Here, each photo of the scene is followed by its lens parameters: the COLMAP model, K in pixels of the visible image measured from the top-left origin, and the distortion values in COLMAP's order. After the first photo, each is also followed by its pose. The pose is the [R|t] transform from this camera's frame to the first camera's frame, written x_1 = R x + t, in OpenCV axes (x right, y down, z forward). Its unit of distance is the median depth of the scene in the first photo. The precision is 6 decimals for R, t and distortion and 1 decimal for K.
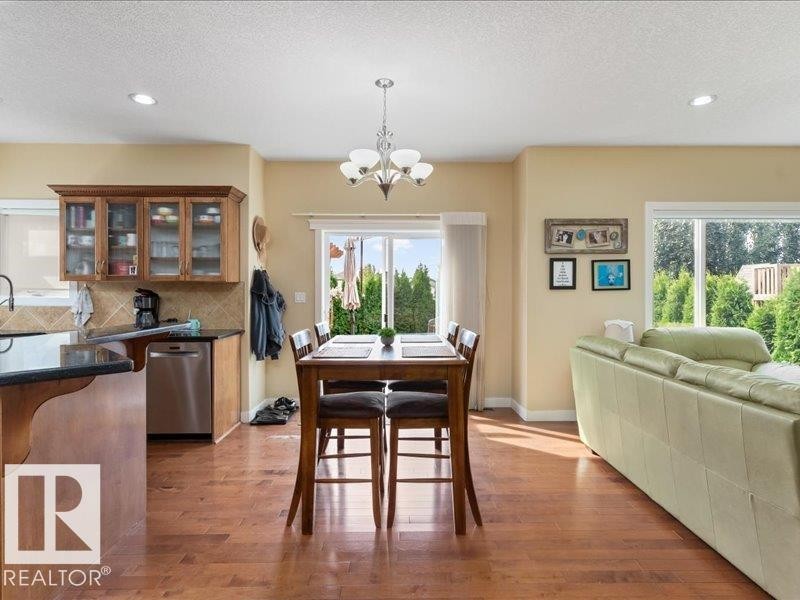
lens RADIAL K [[439.7, 0, 408.7], [0, 439.7, 293.7], [0, 0, 1]] dist [0.005584, -0.003443]
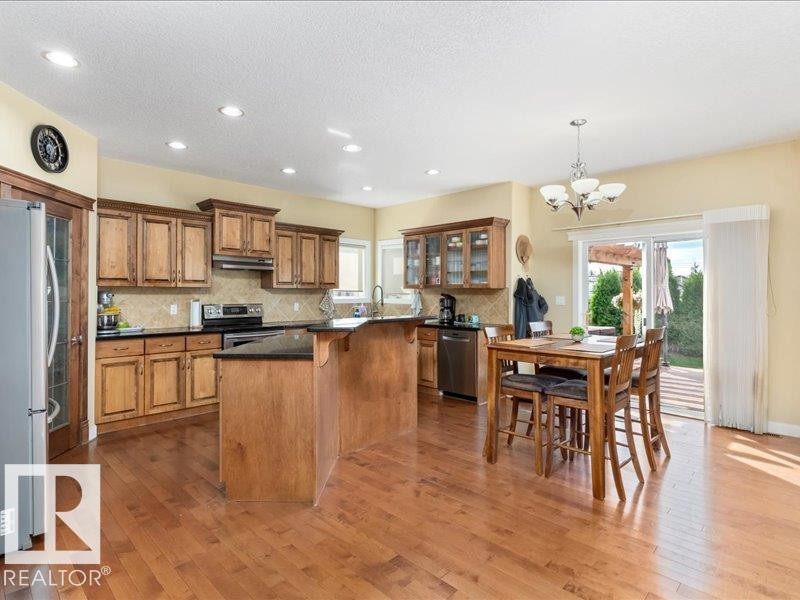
lens RADIAL K [[439.7, 0, 396.6], [0, 439.7, 292.5], [0, 0, 1]] dist [0.005584, -0.003443]
pose [[0.692269, -0.000693, -0.721640, 0.354275], [-0.003048, 0.999988, -0.003884, -0.007941], [0.721633, 0.004888, 0.692258, -0.138538]]
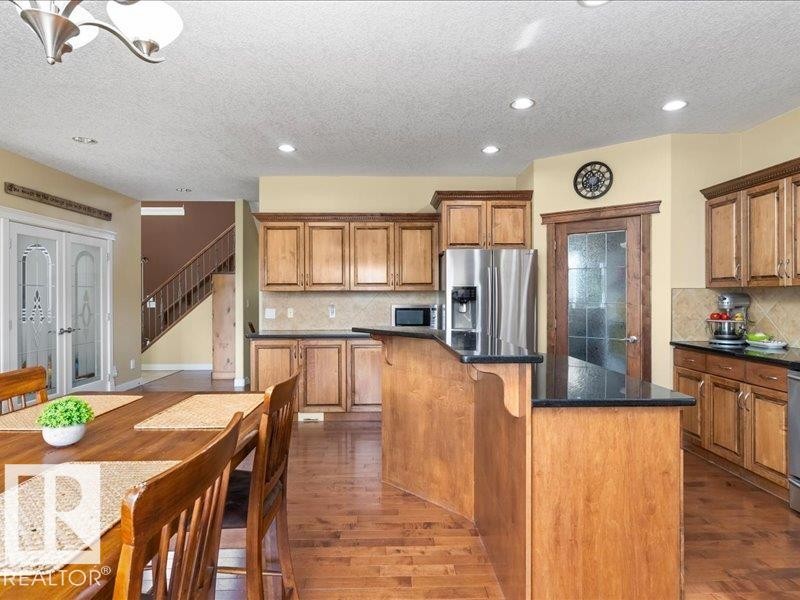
lens RADIAL K [[439.7, 0, 404.2], [0, 439.7, 295.5], [0, 0, 1]] dist [0.005584, -0.003443]
pose [[-0.999991, -0.003286, -0.002619, -0.265589], [-0.003286, 0.999995, -0.000155, -0.006388], [0.002619, -0.000147, -0.999997, 1.029429]]
